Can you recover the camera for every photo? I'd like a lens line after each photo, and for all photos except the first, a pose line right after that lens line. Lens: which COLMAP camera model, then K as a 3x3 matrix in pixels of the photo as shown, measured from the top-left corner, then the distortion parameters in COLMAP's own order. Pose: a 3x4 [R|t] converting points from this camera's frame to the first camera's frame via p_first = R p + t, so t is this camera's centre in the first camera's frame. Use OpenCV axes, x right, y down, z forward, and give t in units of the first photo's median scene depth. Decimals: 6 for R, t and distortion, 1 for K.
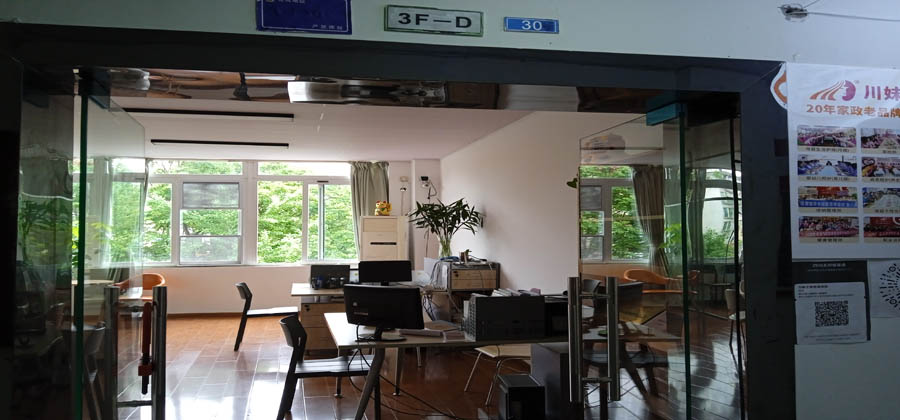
lens RADIAL K [[733.3, 0, 448.8], [0, 733.3, 193.8], [0, 0, 1]] dist [0.048585, -0.004185]
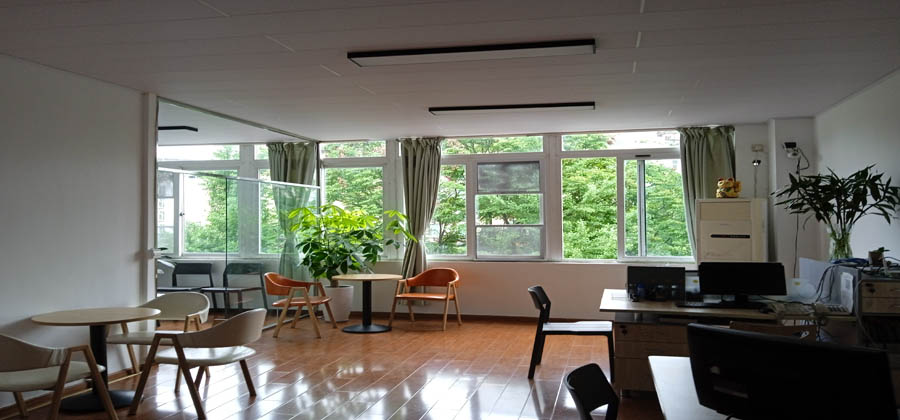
lens RADIAL K [[733.3, 0, 448.8], [0, 733.3, 193.8], [0, 0, 1]] dist [0.048585, -0.004185]
pose [[0.908517, -0.018238, -0.417449, -0.035756], [0.023341, 0.999702, 0.007123, 0.013720], [0.417195, -0.016215, 0.908672, 0.217115]]
